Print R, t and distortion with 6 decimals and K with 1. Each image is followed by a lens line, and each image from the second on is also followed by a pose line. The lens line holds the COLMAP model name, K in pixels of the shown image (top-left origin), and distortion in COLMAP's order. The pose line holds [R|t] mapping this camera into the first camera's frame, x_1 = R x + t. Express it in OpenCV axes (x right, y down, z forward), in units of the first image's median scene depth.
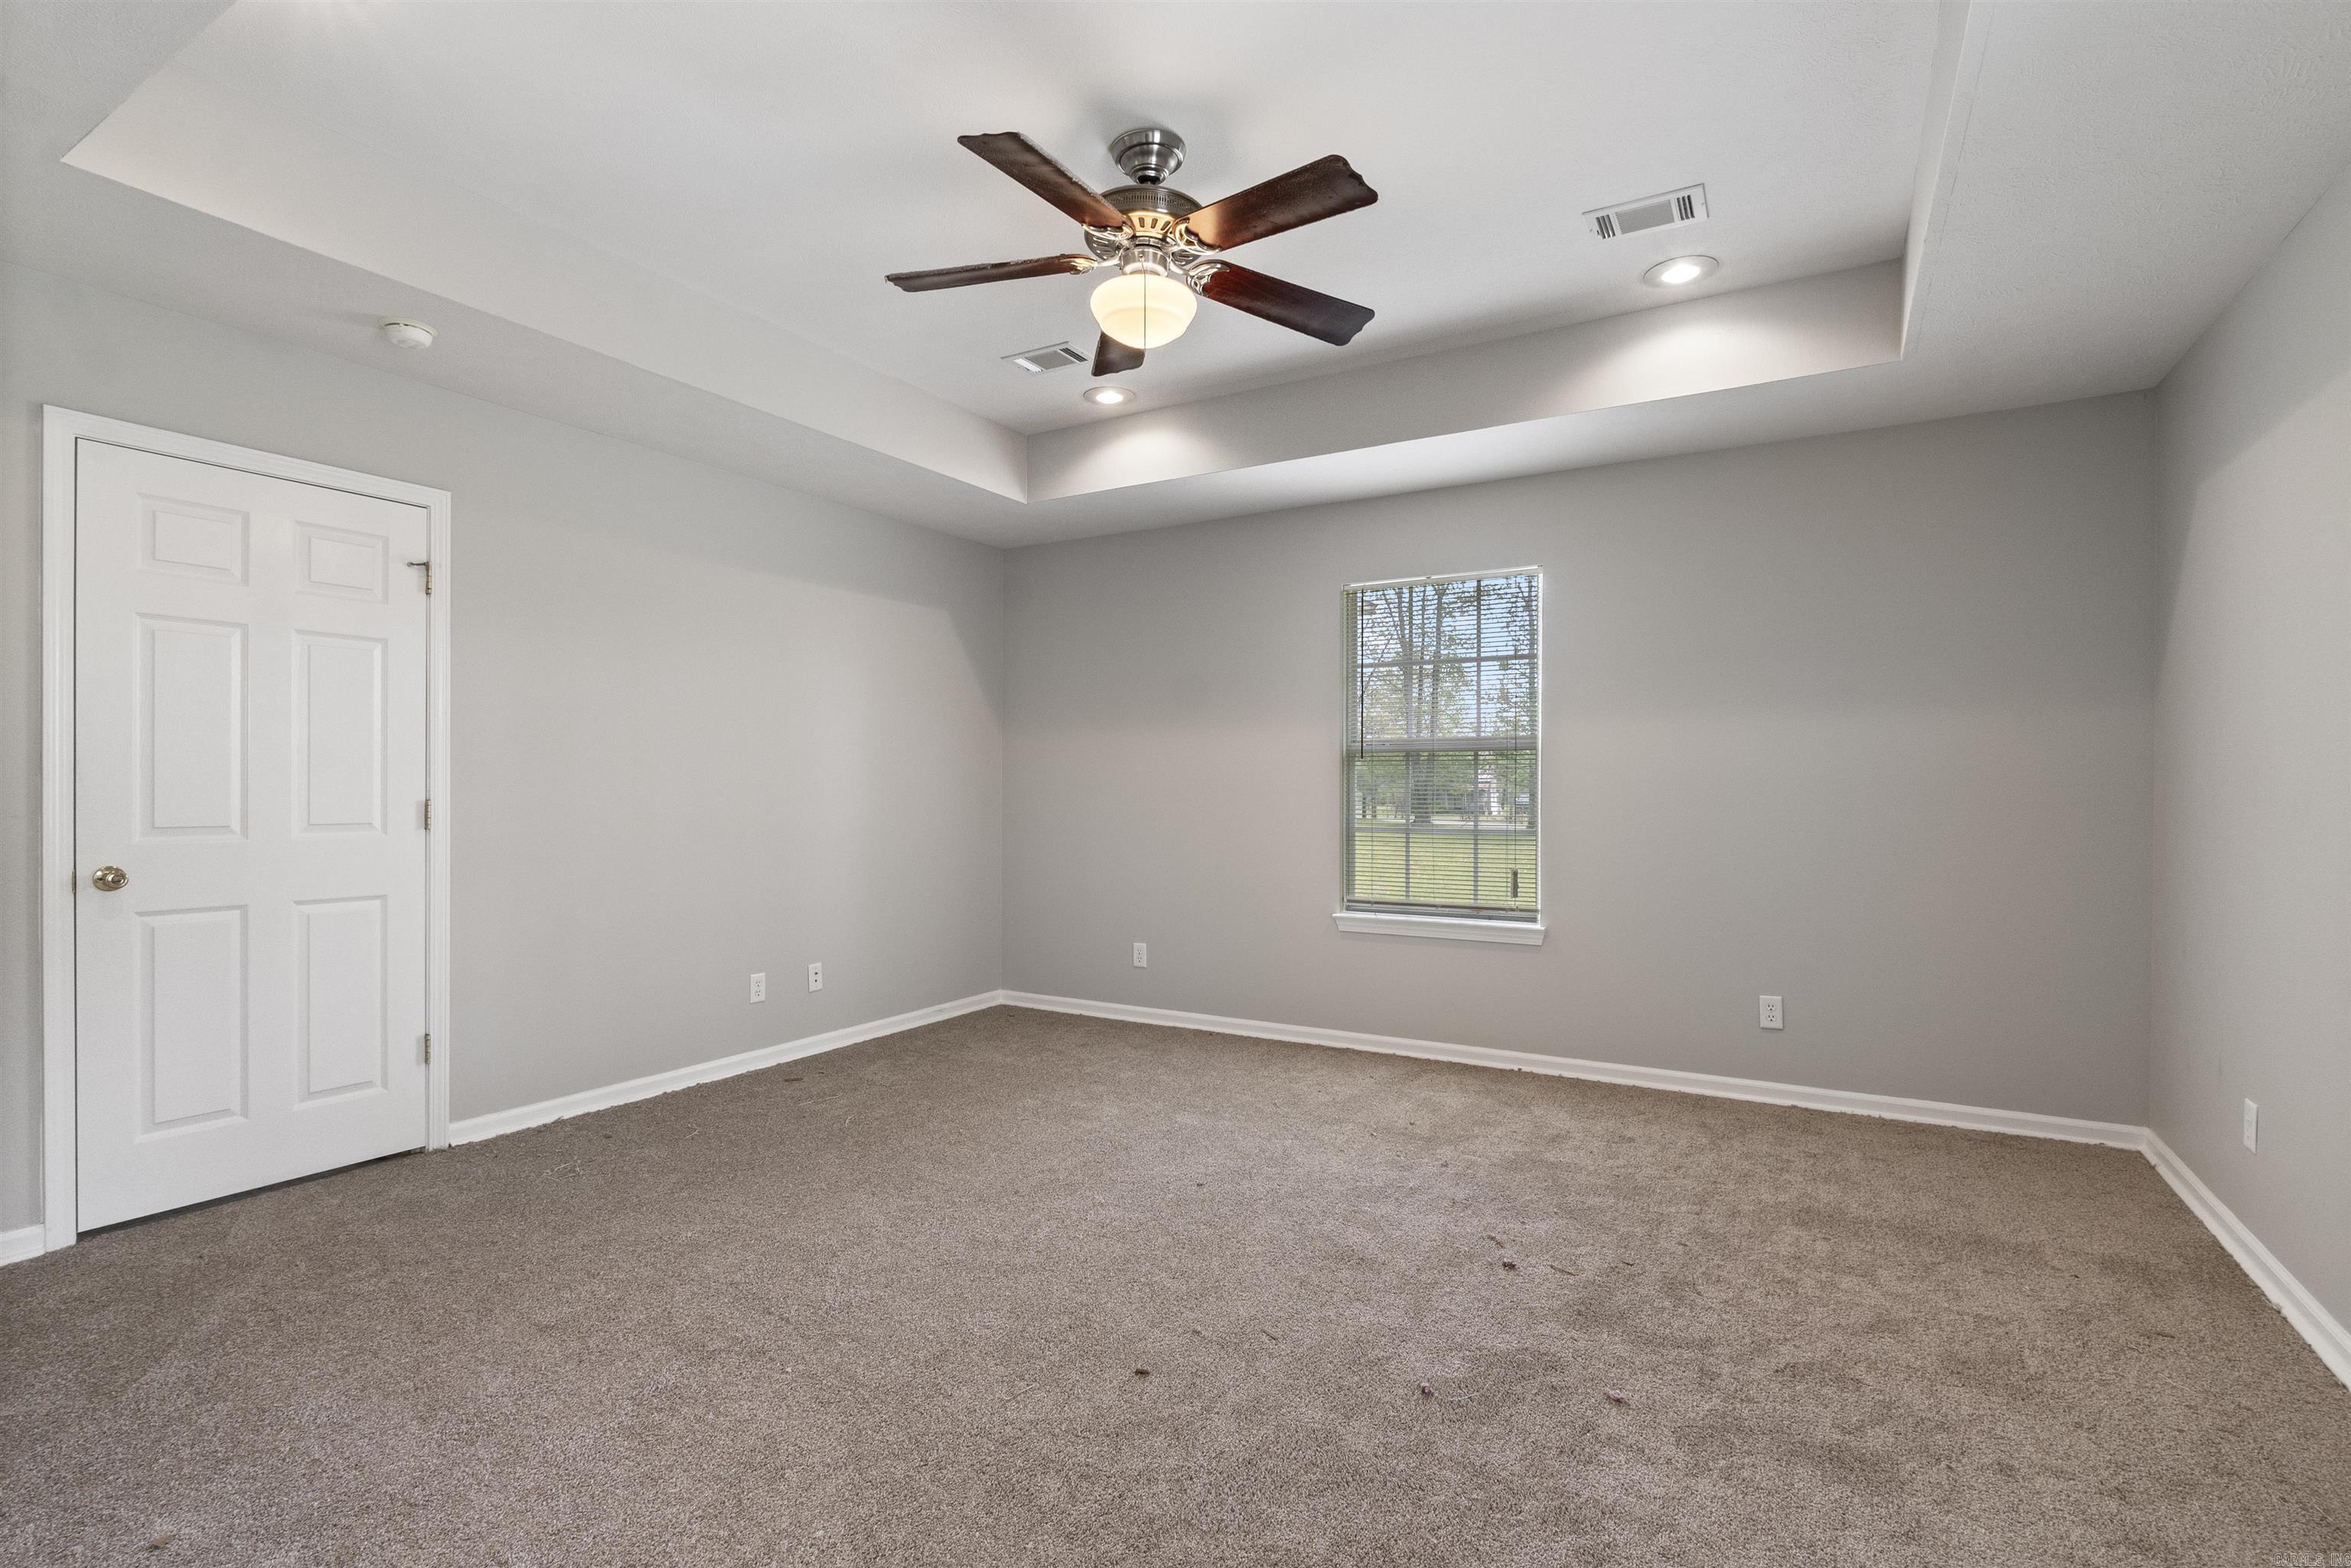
lens RADIAL K [[1106.6, 0, 1174.9], [0, 1106.6, 799.8], [0, 0, 1]] dist [-0.003575, 0.000423]
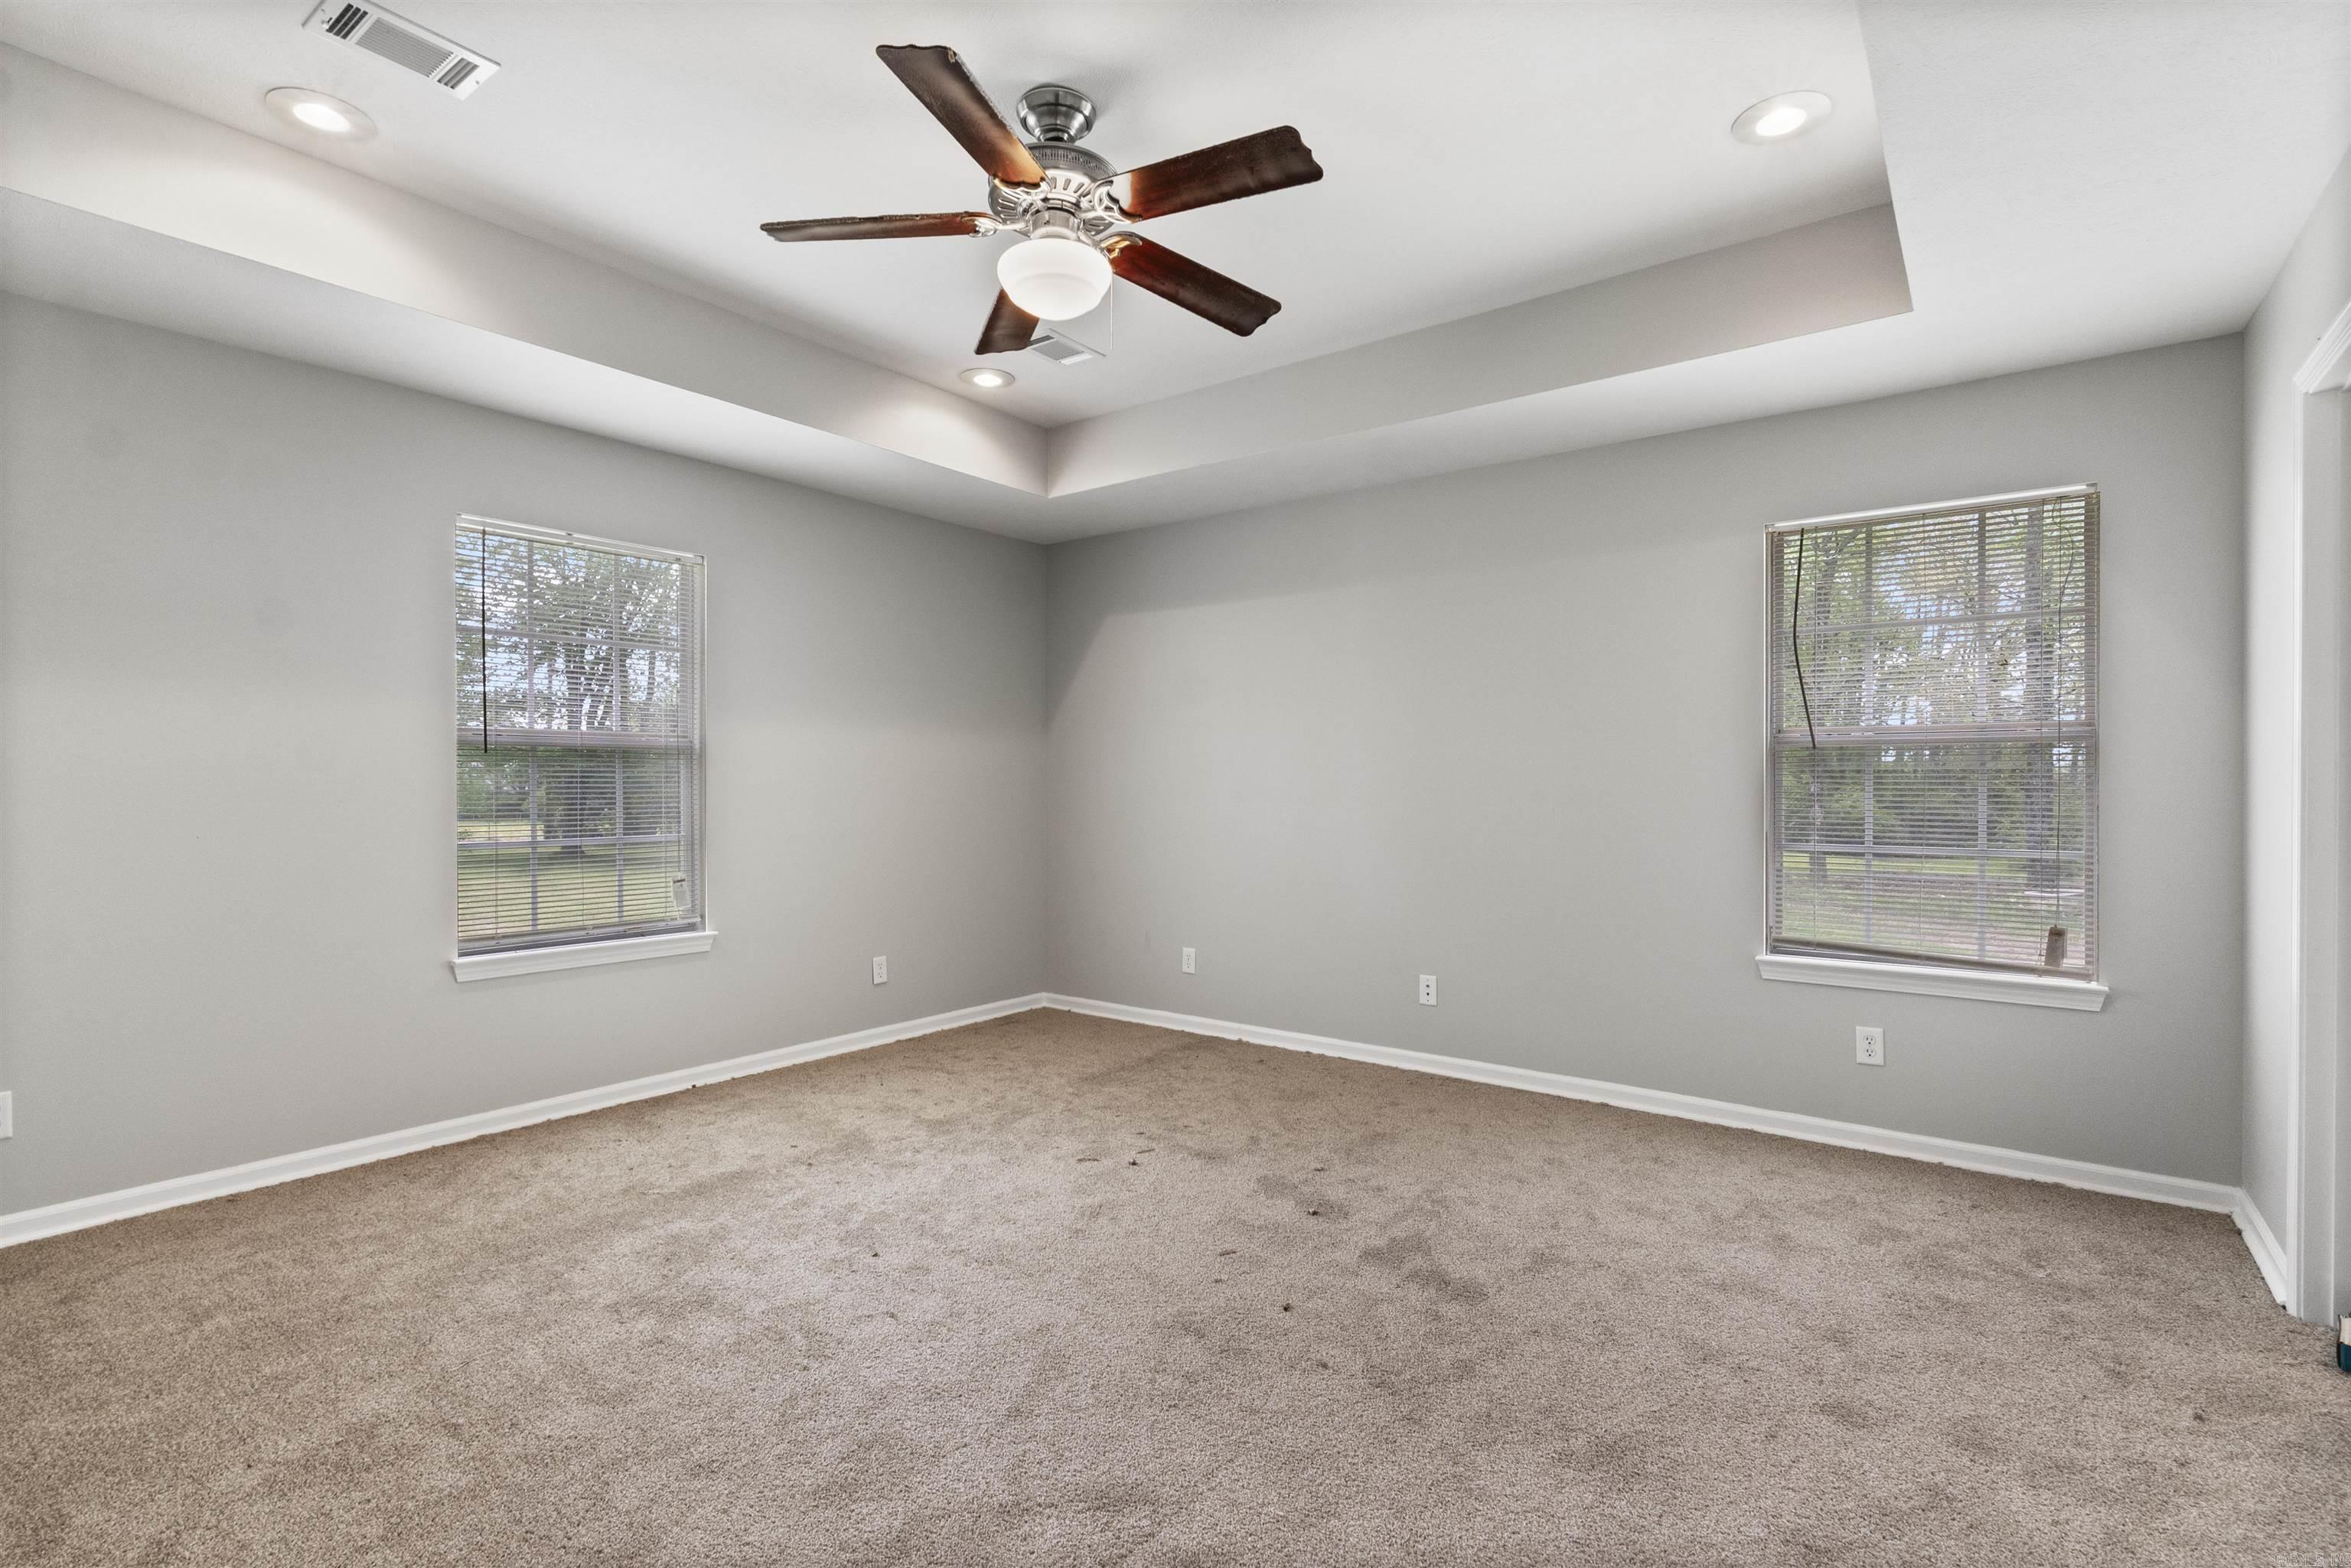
lens RADIAL K [[1106.6, 0, 1174.9], [0, 1106.6, 799.8], [0, 0, 1]] dist [-0.003575, 0.000423]
pose [[0.101848, -0.019815, 0.994603, -0.859132], [0.004411, 0.999801, 0.019466, -0.027111], [-0.994790, 0.002405, 0.101915, 0.721669]]
